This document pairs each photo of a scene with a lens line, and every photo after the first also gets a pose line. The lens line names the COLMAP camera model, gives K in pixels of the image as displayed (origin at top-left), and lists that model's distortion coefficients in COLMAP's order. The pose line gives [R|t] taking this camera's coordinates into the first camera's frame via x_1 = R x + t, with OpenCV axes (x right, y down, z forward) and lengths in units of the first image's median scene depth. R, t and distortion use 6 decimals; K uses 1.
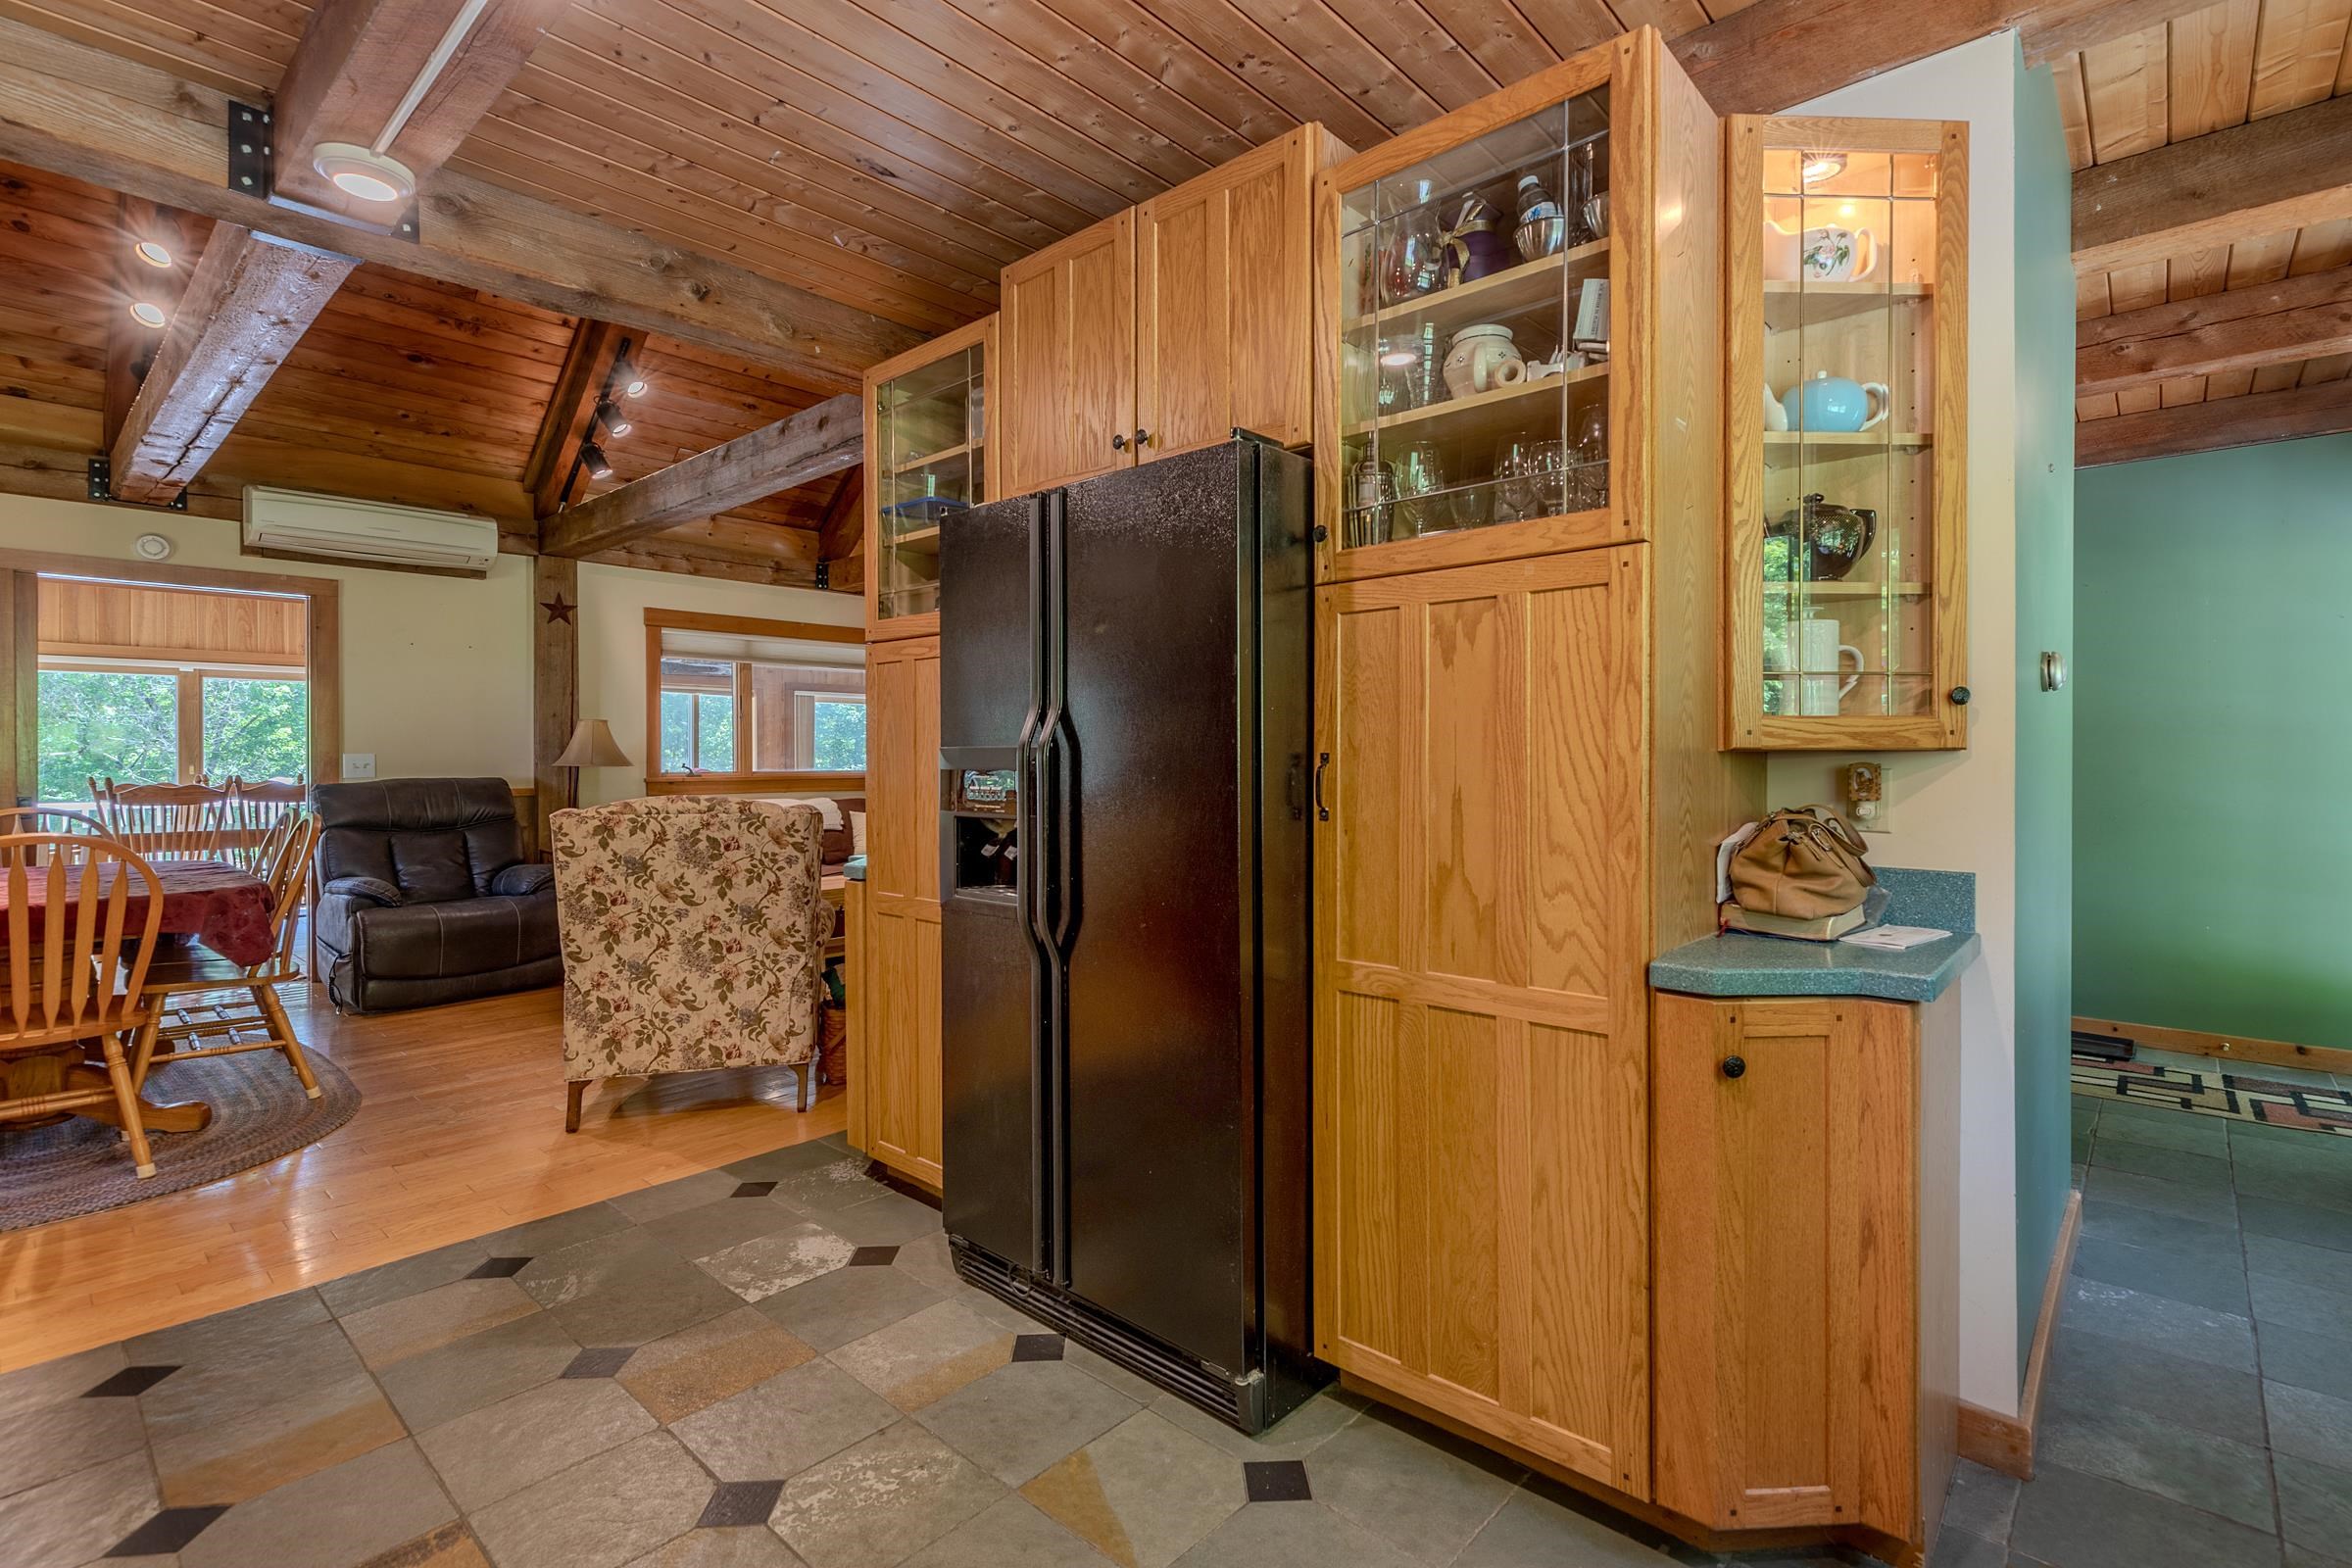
lens RADIAL K [[1093.4, 0, 1176.8], [0, 1093.4, 764.5], [0, 0, 1]] dist [0.002560, -0.000025]
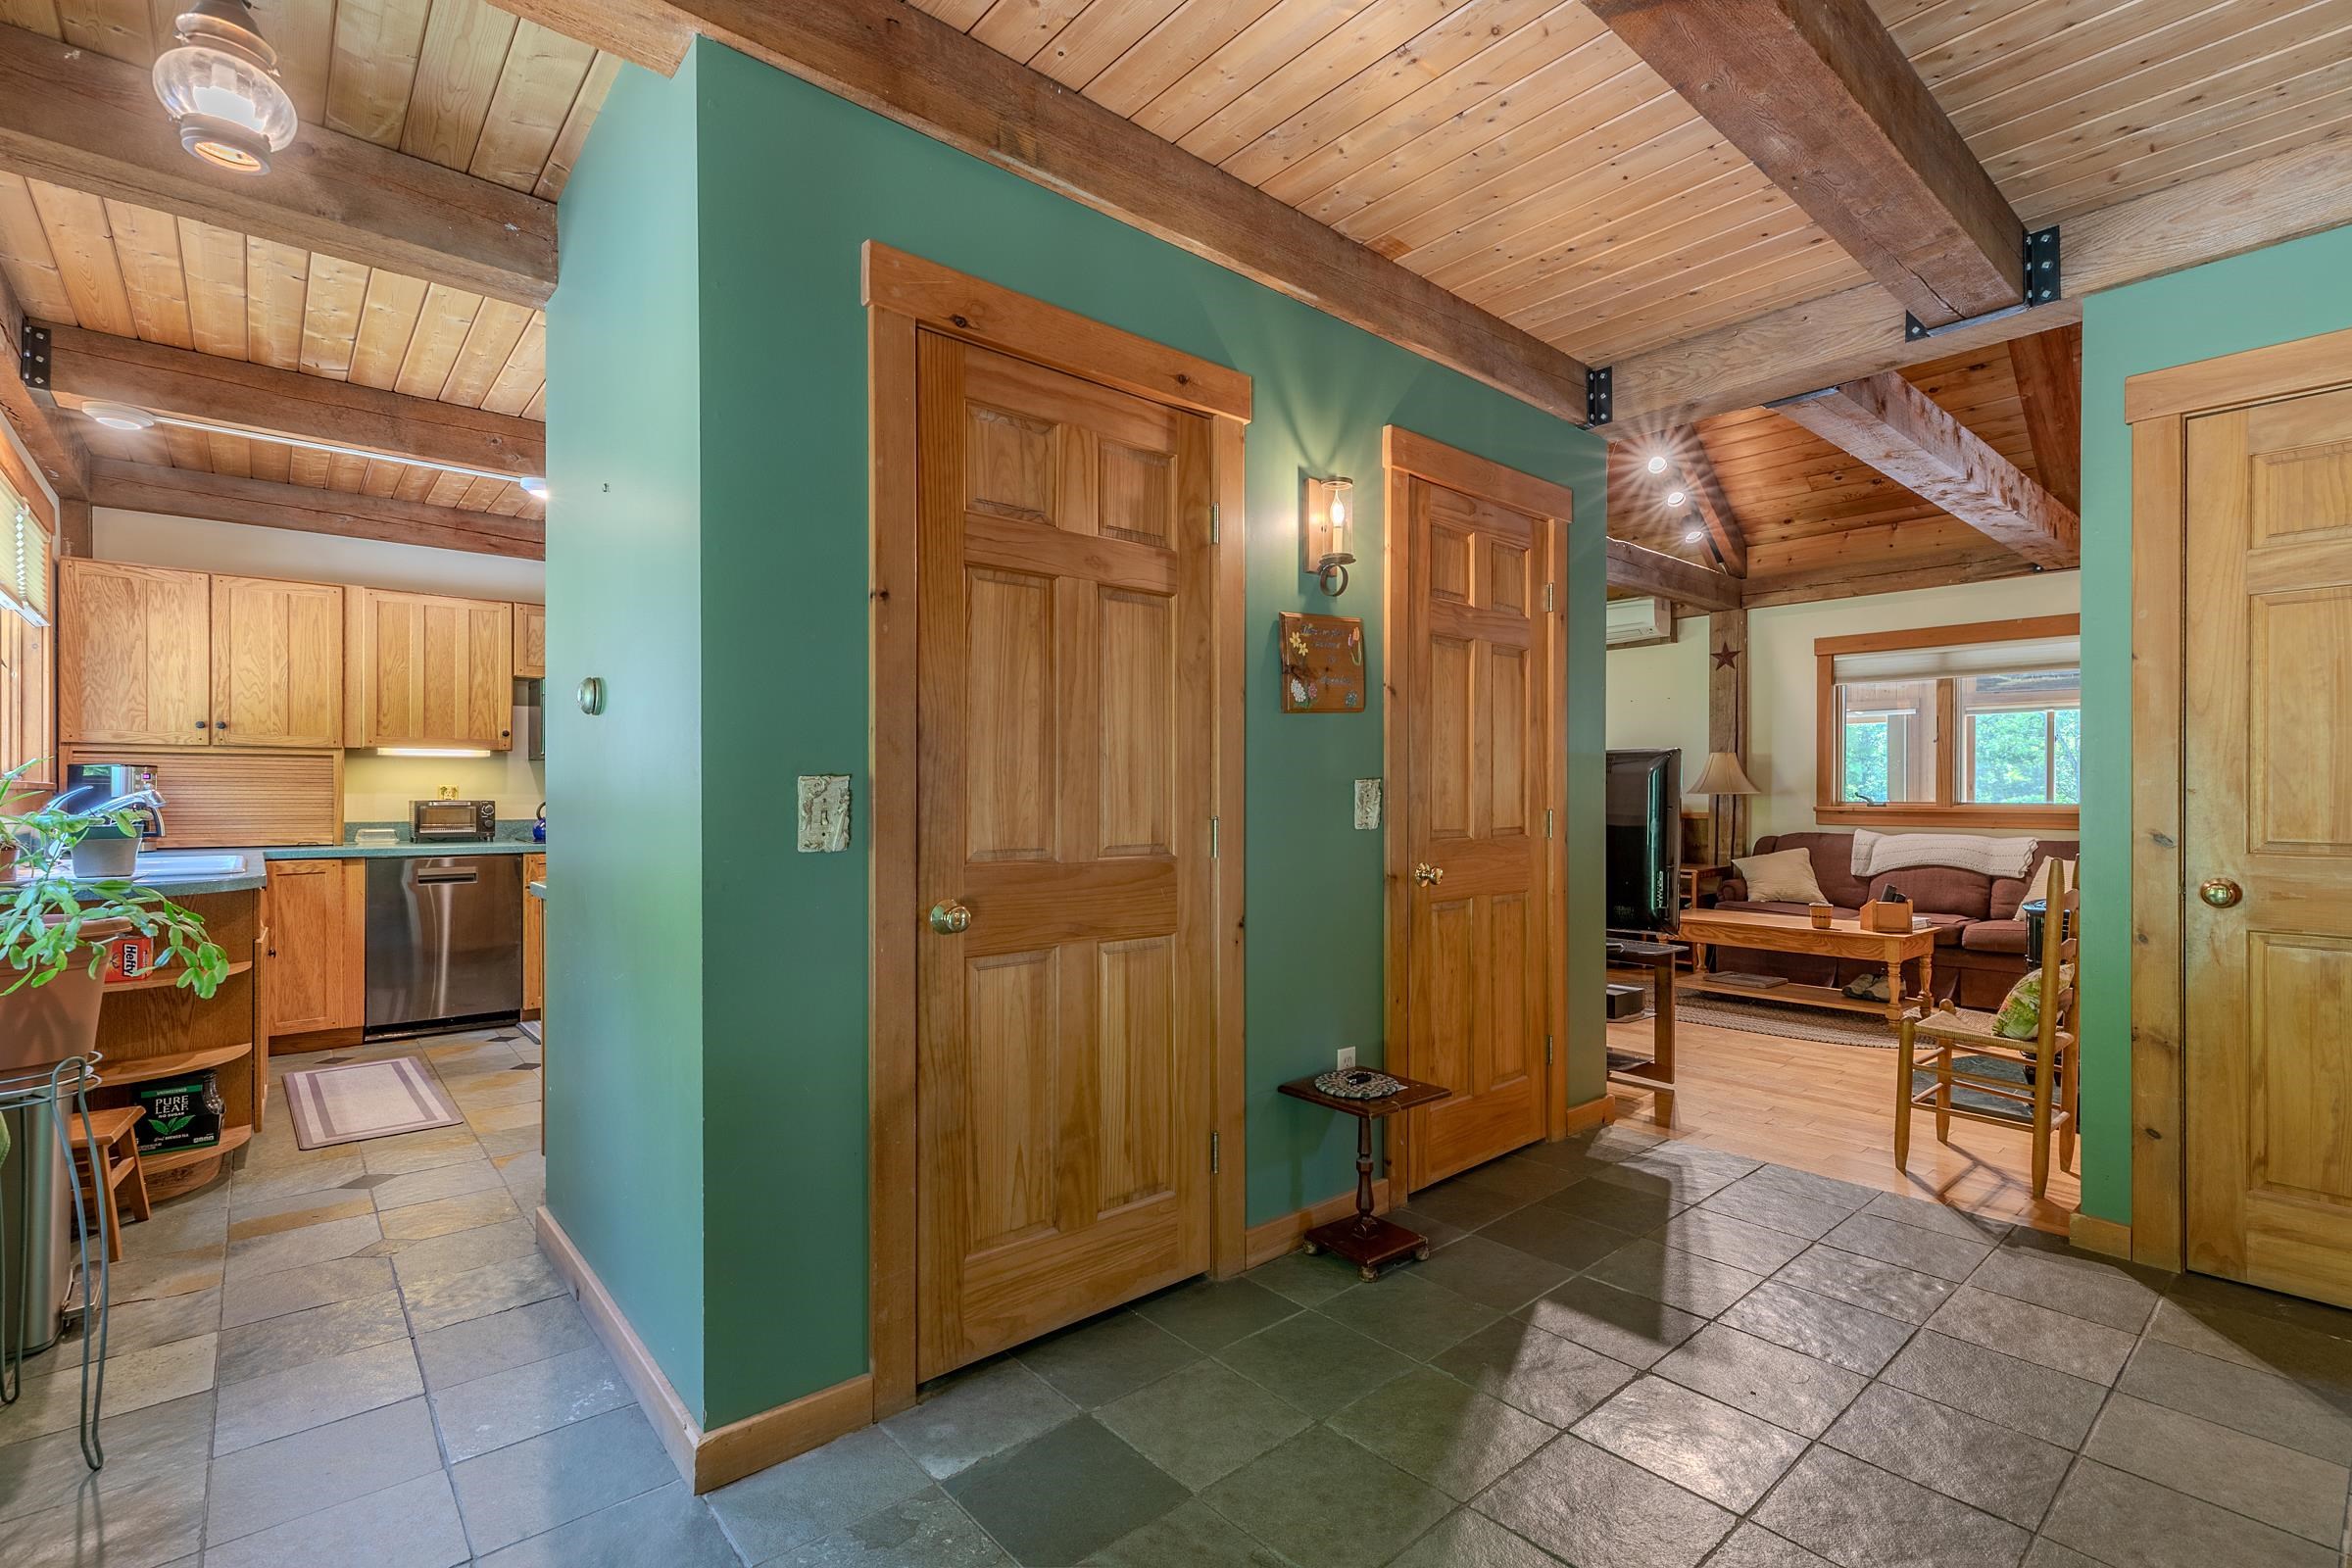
lens RADIAL K [[1053.5, 0, 1177.7], [0, 1053.5, 799.2], [0, 0, 1]] dist [0.000943, 0.000007]
pose [[-0.122753, 0.009442, -0.992392, 0.547955], [-0.008321, 0.999910, 0.010542, 0.000252], [0.992402, 0.009552, -0.122663, 0.520064]]
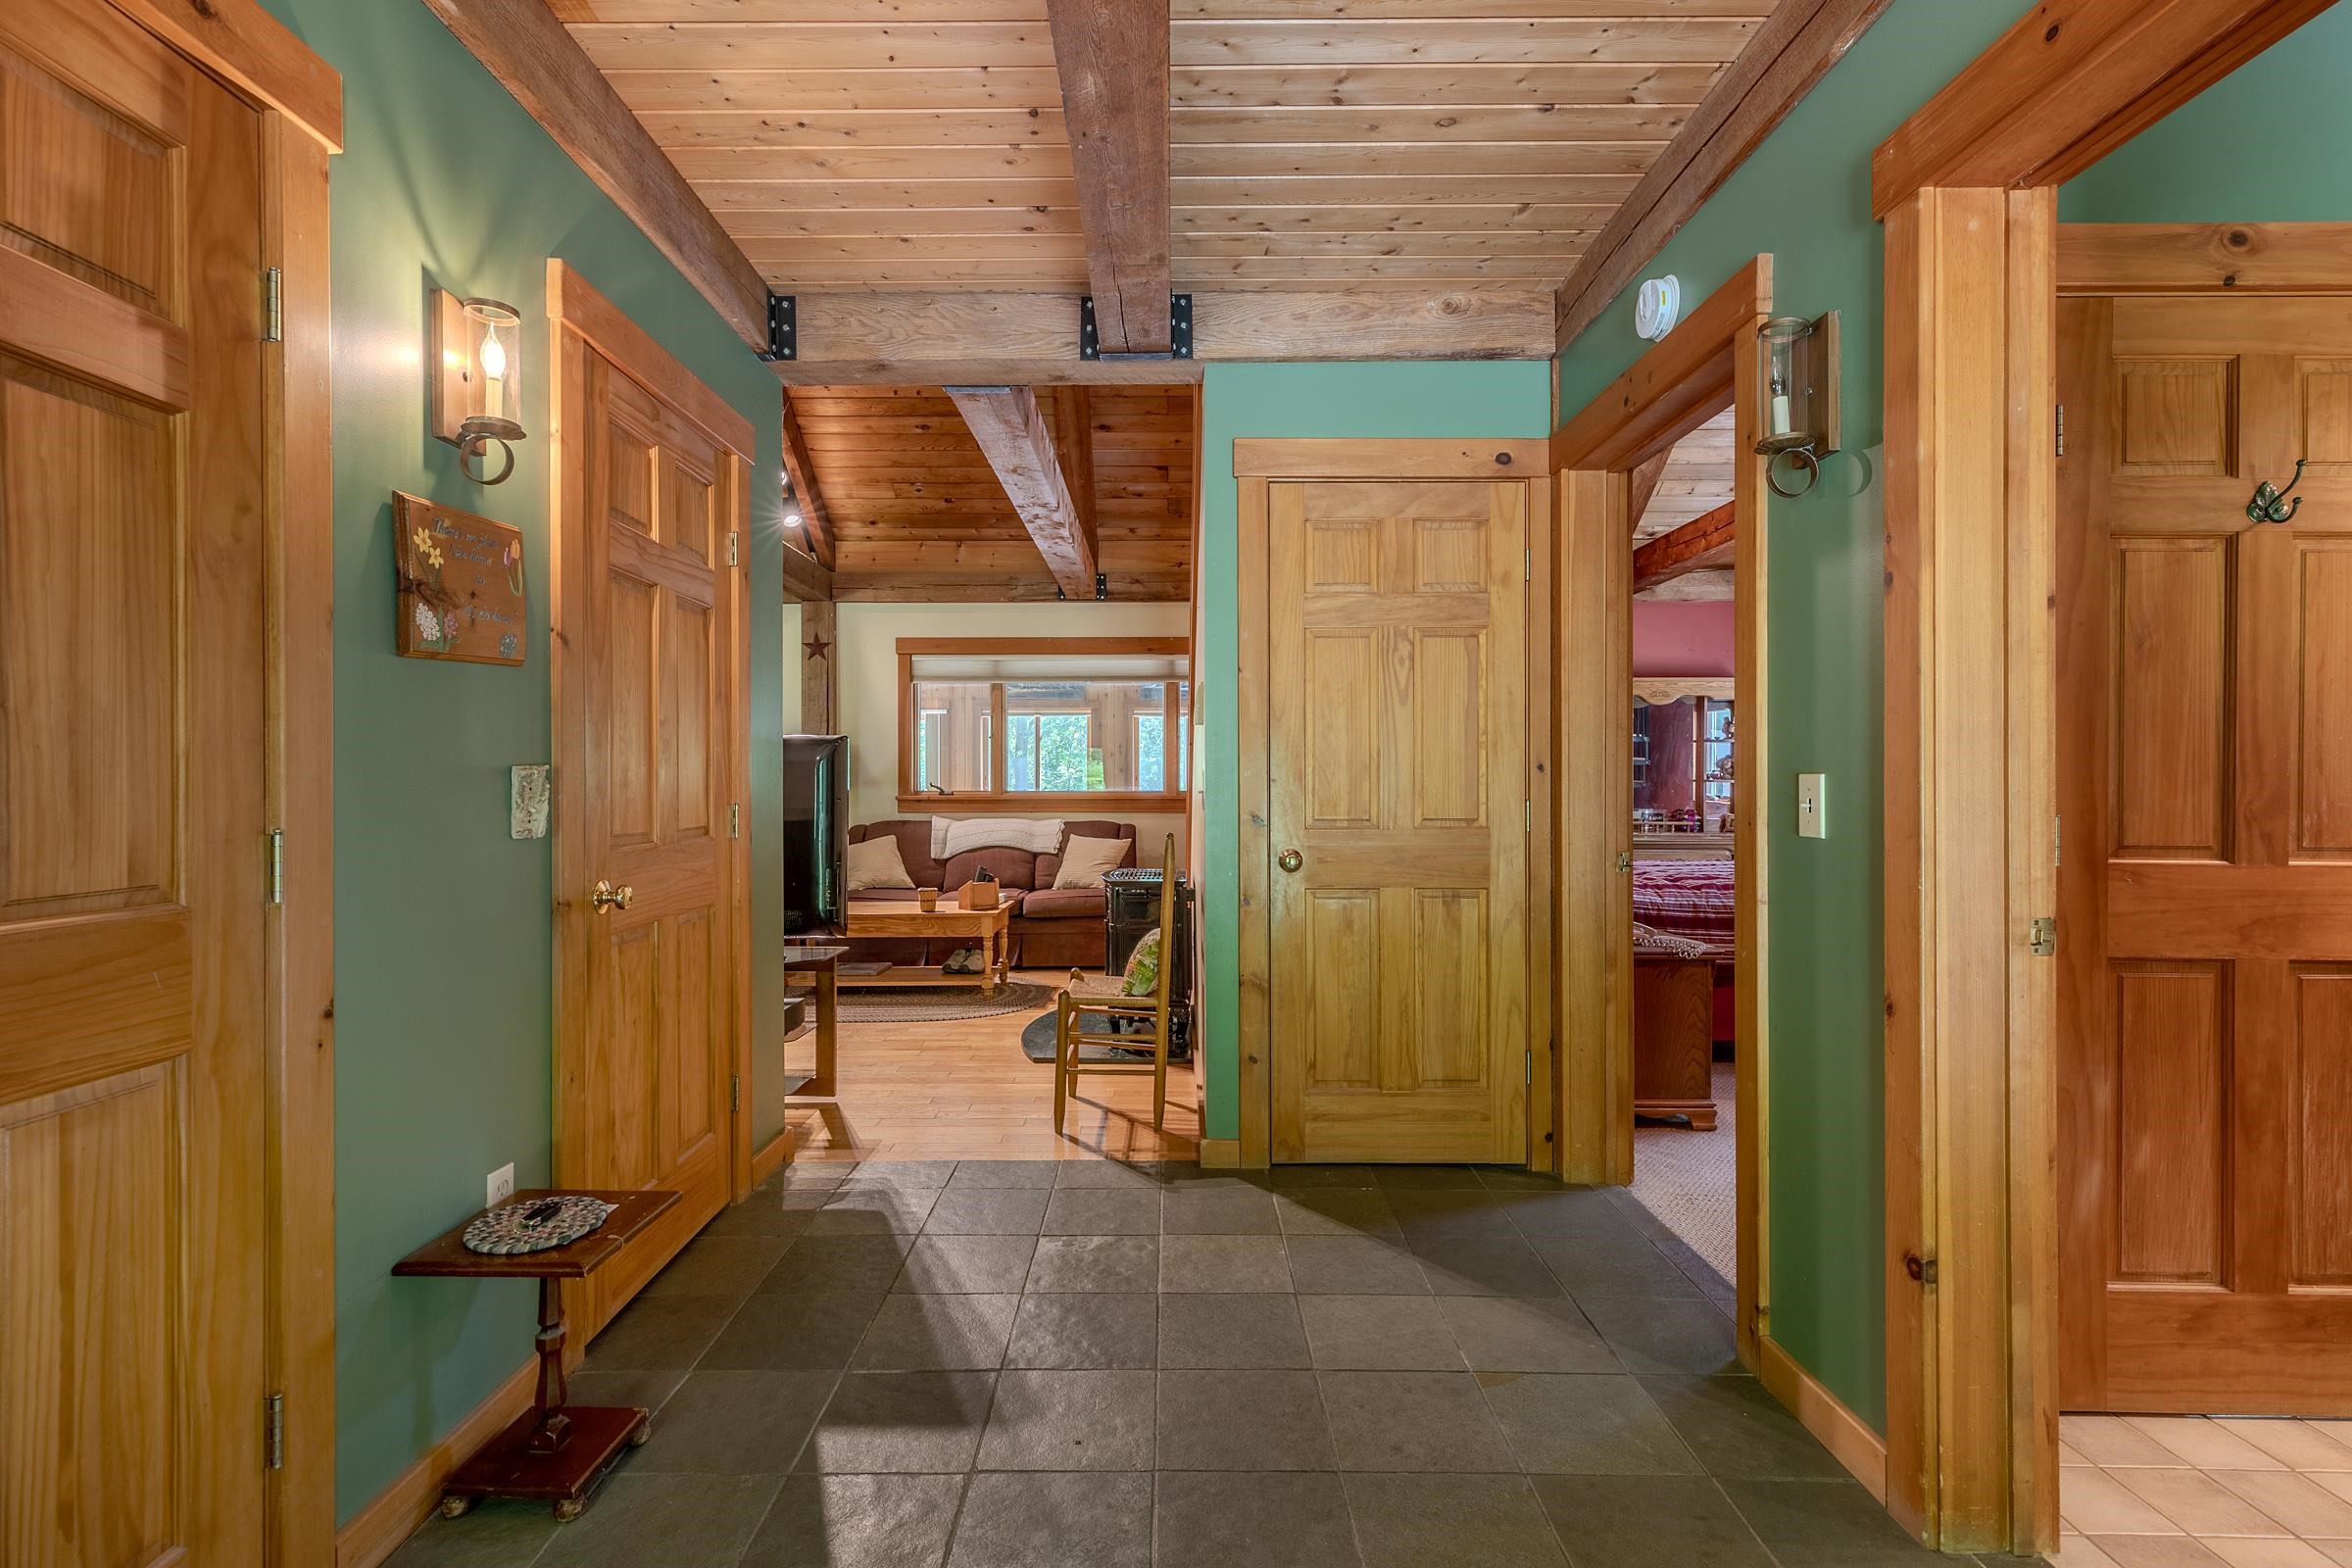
lens RADIAL K [[1066.3, 0, 1159.5], [0, 1066.3, 783.9], [0, 0, 1]] dist [0.004150, 0.000334]
pose [[0.663870, 0.002397, -0.747844, 0.463567], [-0.004931, 0.999987, -0.001172, 0.000592], [0.747832, 0.004466, 0.663873, 0.483498]]
